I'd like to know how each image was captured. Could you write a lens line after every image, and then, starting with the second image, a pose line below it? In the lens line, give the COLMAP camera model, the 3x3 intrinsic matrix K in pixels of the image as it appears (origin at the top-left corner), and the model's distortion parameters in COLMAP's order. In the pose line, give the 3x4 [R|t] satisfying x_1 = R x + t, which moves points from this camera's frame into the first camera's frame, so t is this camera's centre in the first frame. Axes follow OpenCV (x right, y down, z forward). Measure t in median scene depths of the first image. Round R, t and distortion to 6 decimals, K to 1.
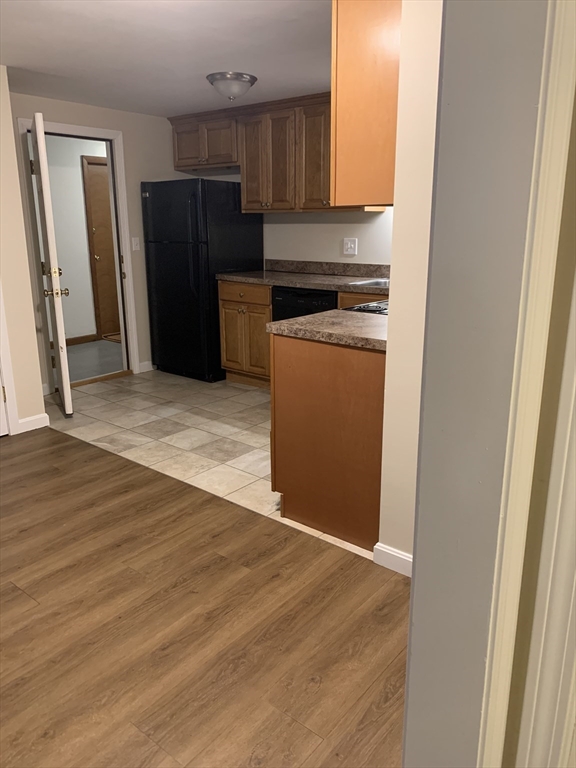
lens RADIAL K [[584.7, 0, 286.3], [0, 584.7, 383.9], [0, 0, 1]] dist [0.010160, -0.023257]
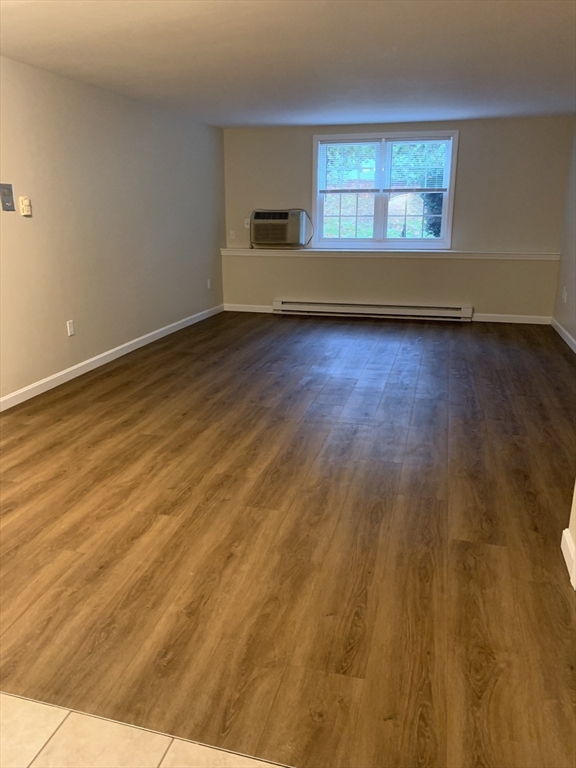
lens RADIAL K [[584.7, 0, 287.4], [0, 584.7, 382.1], [0, 0, 1]] dist [0.010160, -0.023257]
pose [[-0.912463, 0.124921, -0.389622, -0.155846], [-0.104034, 0.850123, 0.516206, -0.296985], [0.395712, 0.511553, -0.762710, 1.096849]]
